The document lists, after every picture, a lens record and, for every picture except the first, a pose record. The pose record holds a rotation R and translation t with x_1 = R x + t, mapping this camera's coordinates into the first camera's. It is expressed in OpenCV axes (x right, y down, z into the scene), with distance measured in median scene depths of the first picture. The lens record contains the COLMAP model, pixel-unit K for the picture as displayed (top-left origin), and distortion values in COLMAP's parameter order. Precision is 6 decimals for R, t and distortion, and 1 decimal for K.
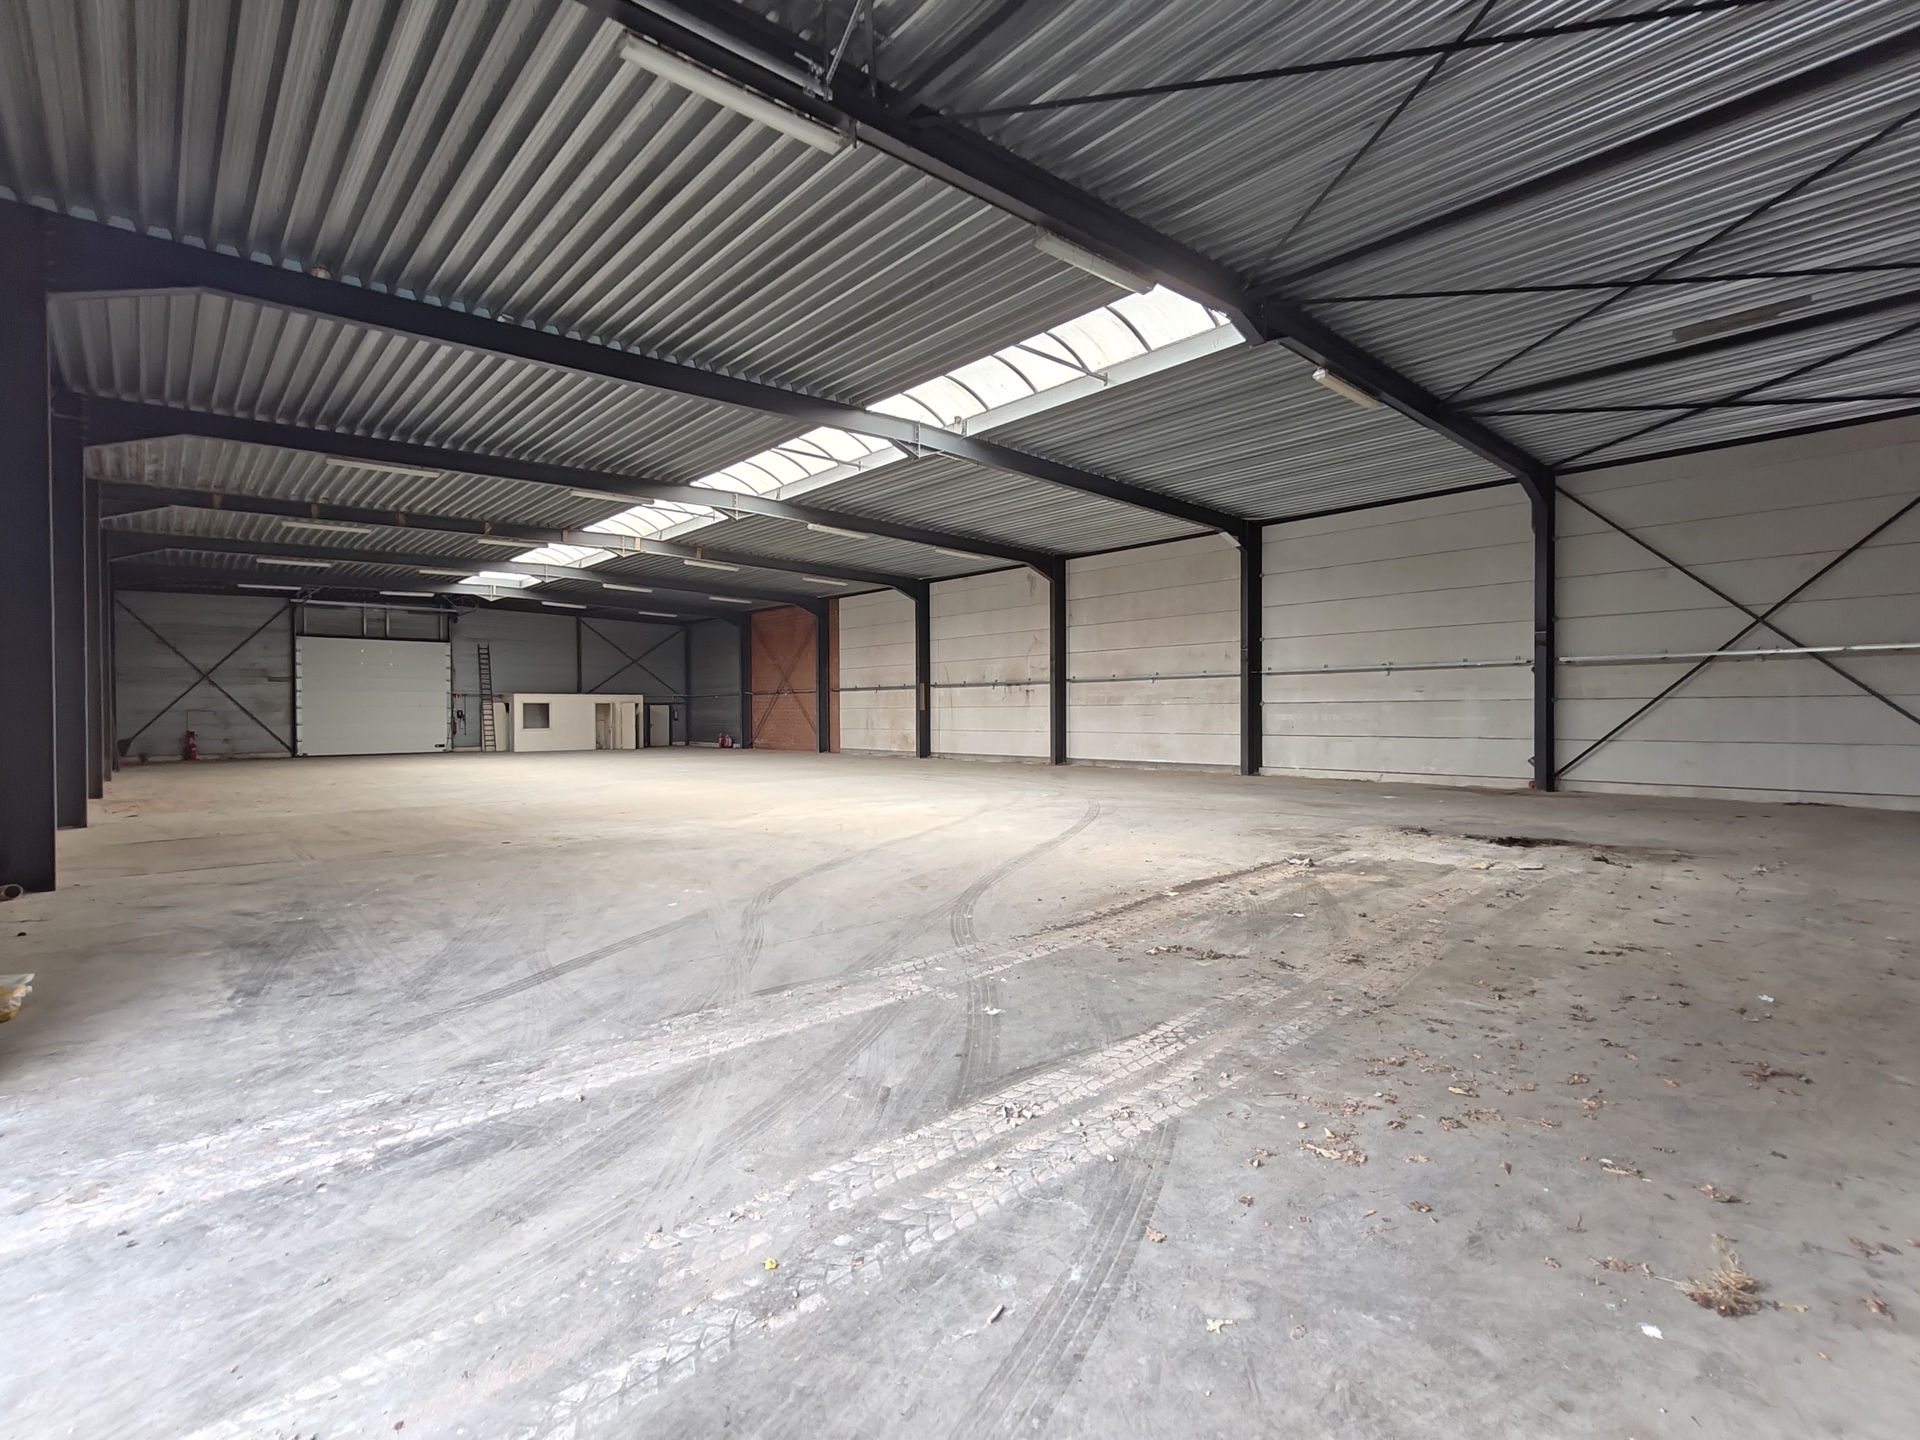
lens RADIAL K [[904.9, 0, 960.0], [0, 904.9, 720.0], [0, 0, 1]] dist [0.004645, 0.000515]
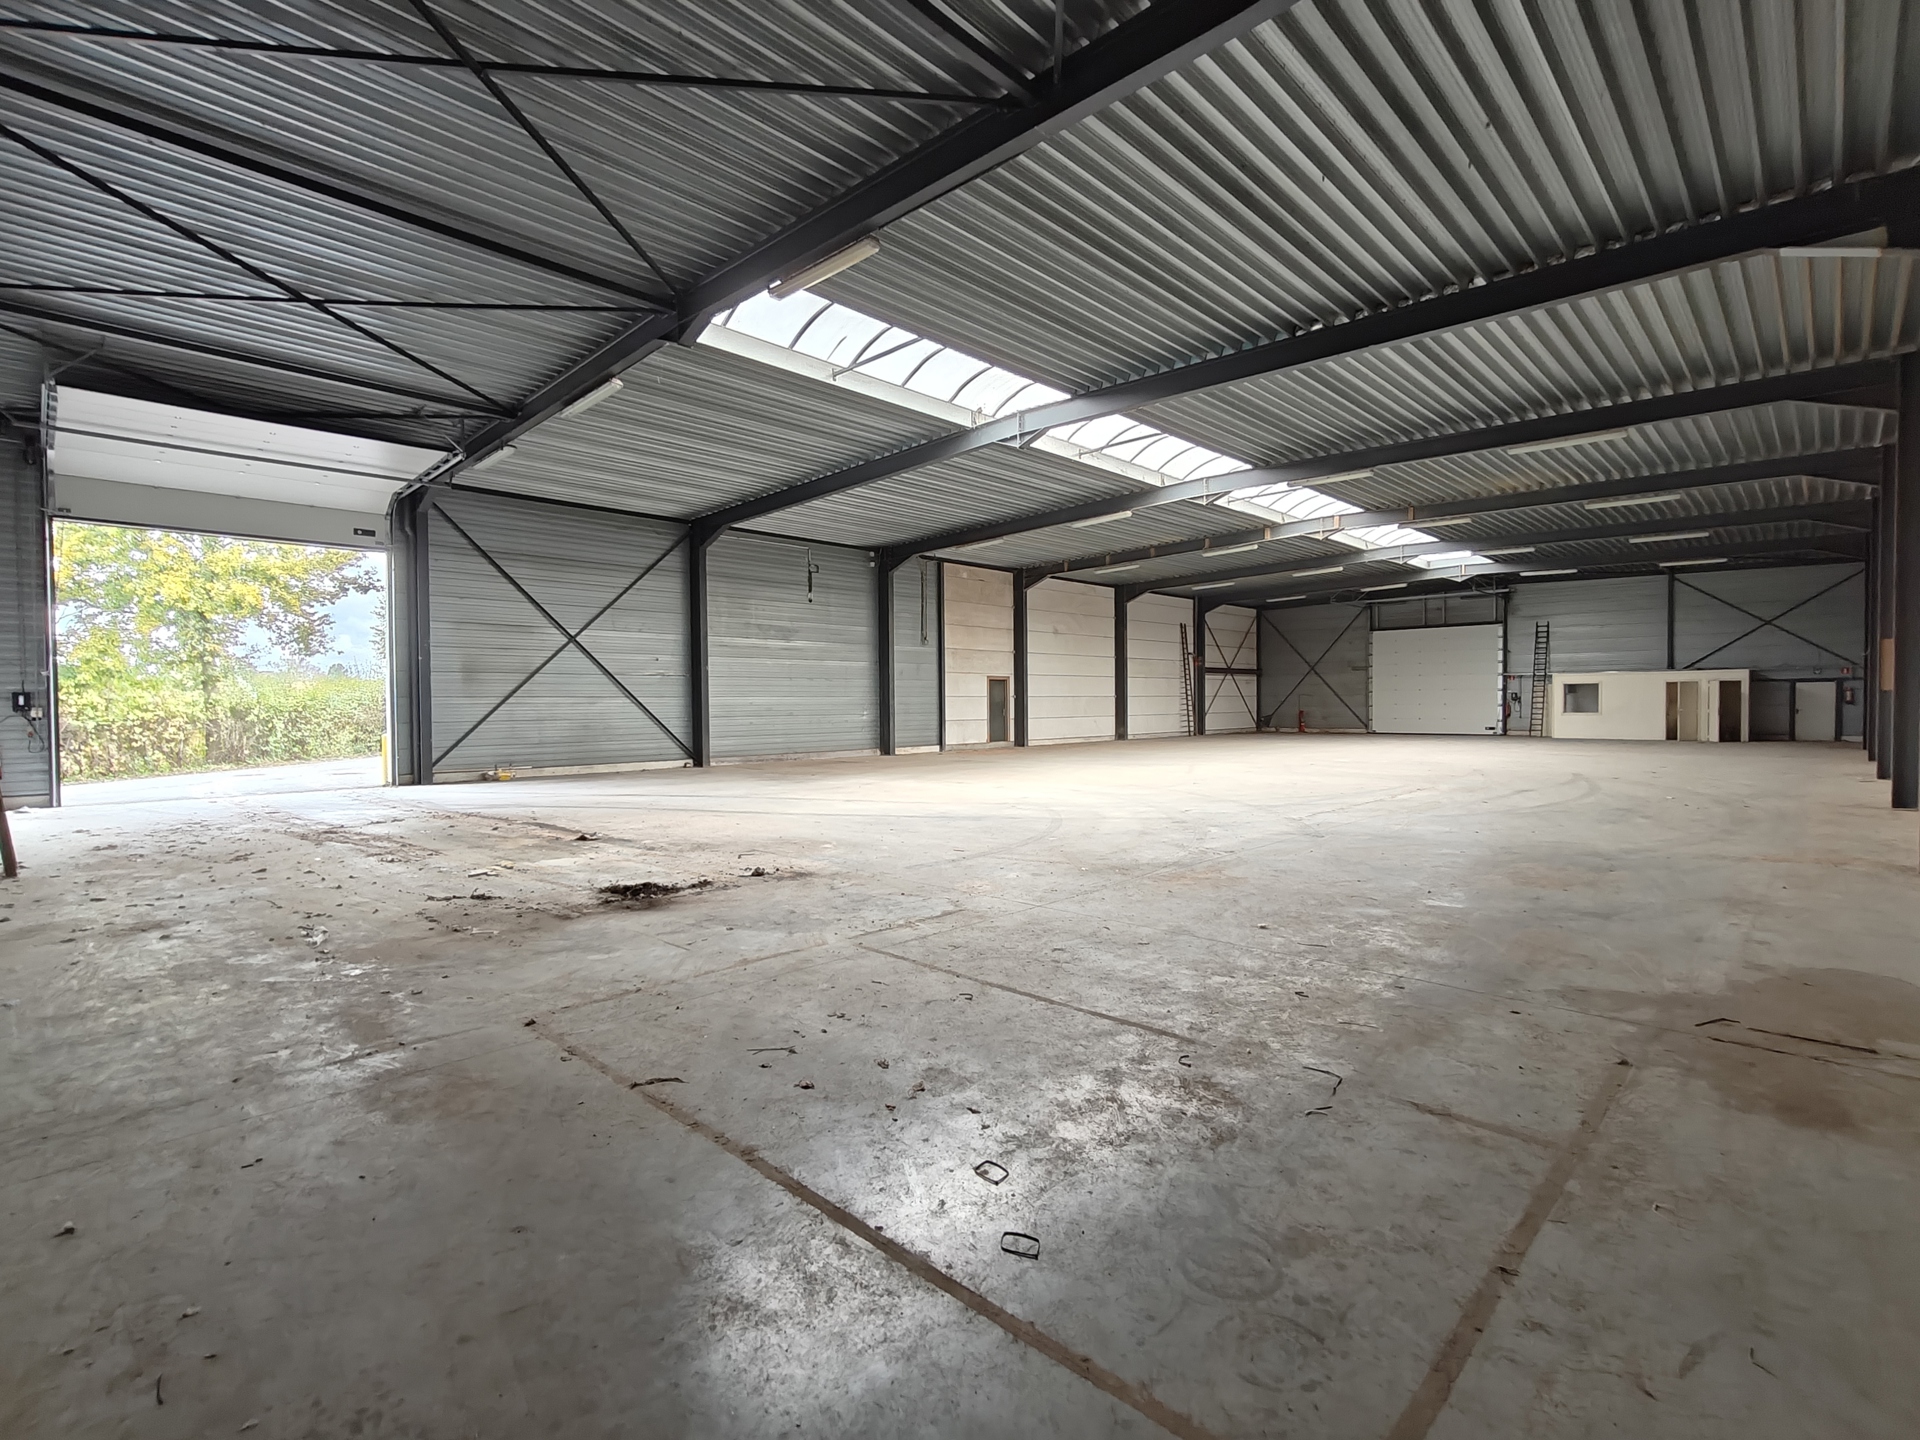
lens RADIAL K [[921.1, 0, 960.0], [0, 921.1, 720.0], [0, 0, 1]] dist [0.002830, 0.001910]
pose [[0.074033, 0.022826, -0.996995, 0.549677], [-0.000039, 0.999738, 0.022886, -0.005390], [0.997256, -0.001656, 0.074015, 0.481846]]
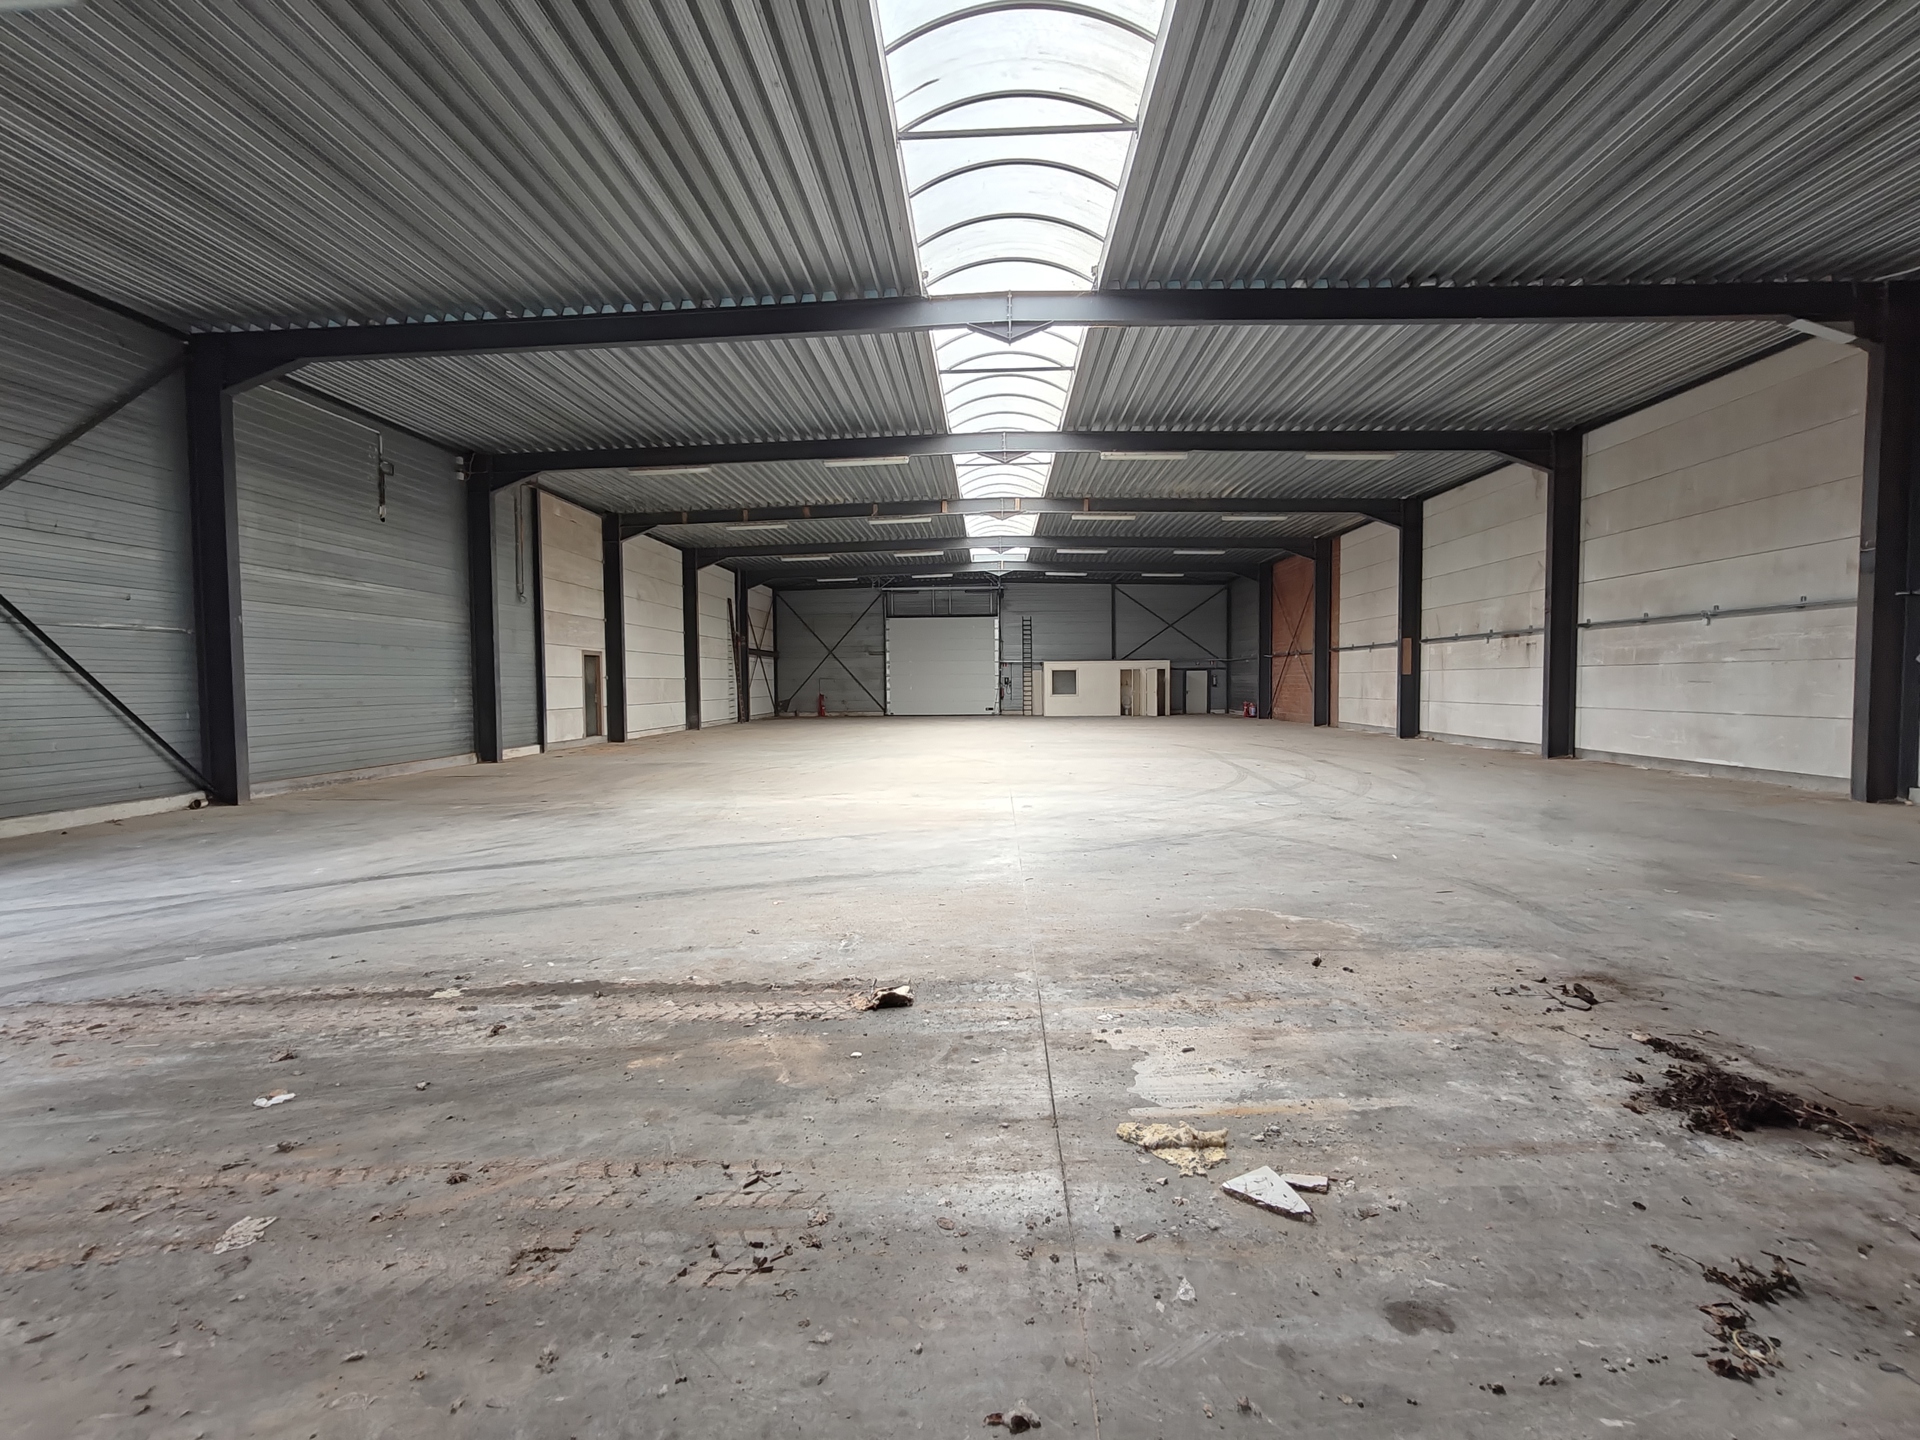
lens RADIAL K [[904.9, 0, 960.0], [0, 904.9, 720.0], [0, 0, 1]] dist [0.004645, 0.000515]
pose [[0.716528, 0.027773, -0.697006, 0.256336], [-0.001082, 0.999250, 0.038704, -0.001835], [0.697558, -0.026979, 0.716020, 0.238226]]
